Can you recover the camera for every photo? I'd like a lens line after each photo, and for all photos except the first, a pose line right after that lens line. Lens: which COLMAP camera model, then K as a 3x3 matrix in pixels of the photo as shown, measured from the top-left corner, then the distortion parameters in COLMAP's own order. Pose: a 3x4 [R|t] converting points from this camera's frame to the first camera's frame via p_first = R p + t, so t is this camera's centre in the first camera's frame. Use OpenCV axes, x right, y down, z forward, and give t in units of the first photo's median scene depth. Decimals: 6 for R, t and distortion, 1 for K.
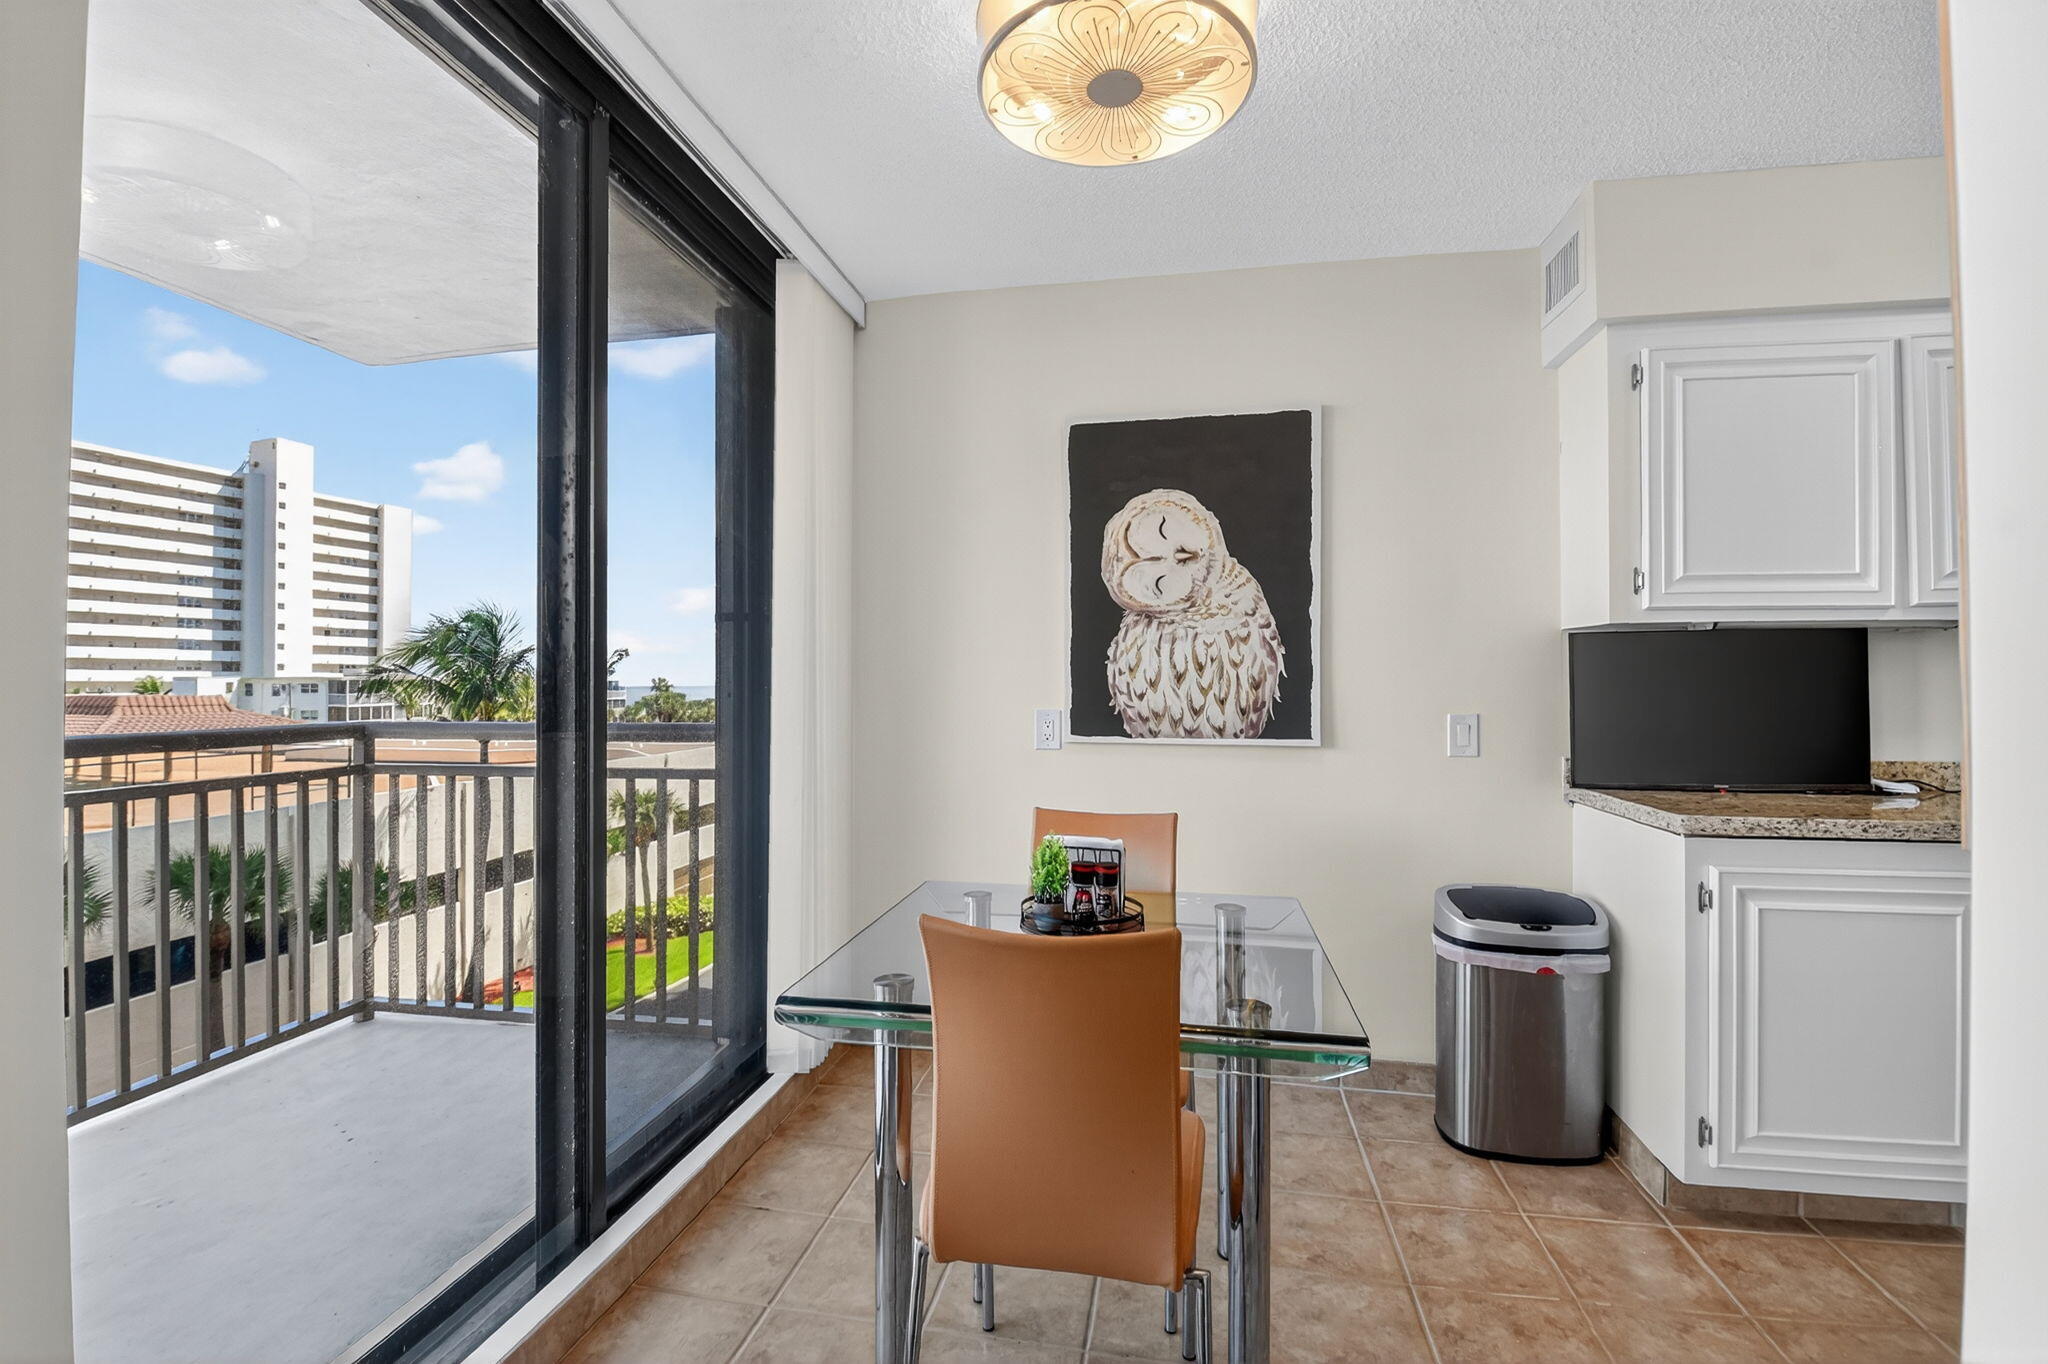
lens RADIAL K [[938.7, 0, 974.7], [0, 938.7, 679.6], [0, 0, 1]] dist [-0.002896, -0.015687]
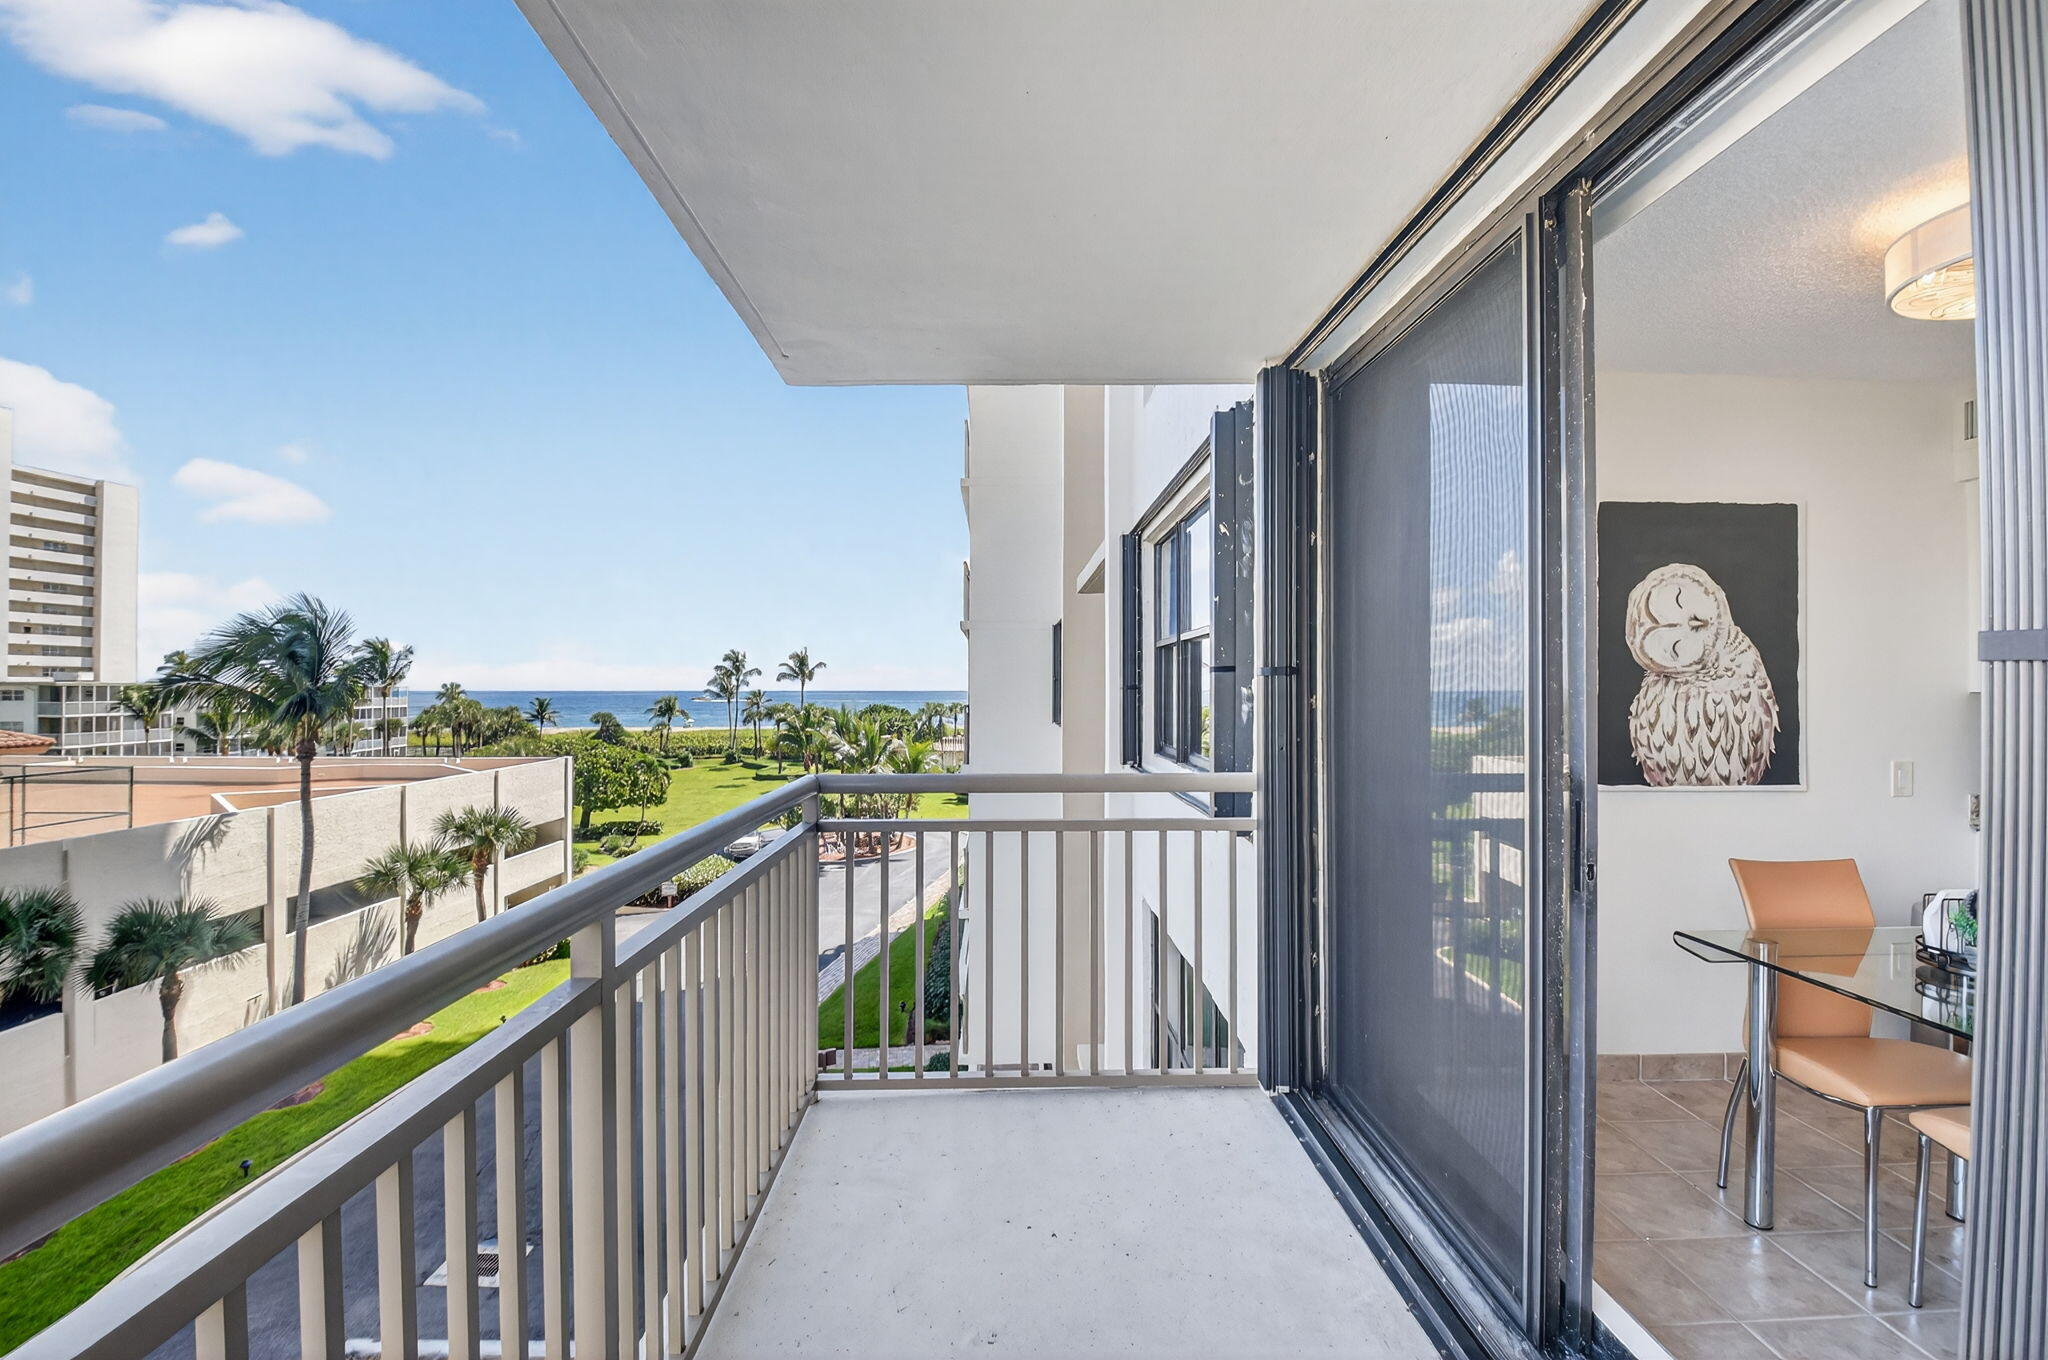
lens RADIAL K [[938.7, 0, 989.8], [0, 938.7, 687.5], [0, 0, 1]] dist [-0.002896, -0.015687]
pose [[0.979284, 0.003571, 0.202460, -0.827870], [-0.003669, 0.999993, 0.000107, -0.051967], [-0.202458, -0.000847, 0.979291, 0.076921]]
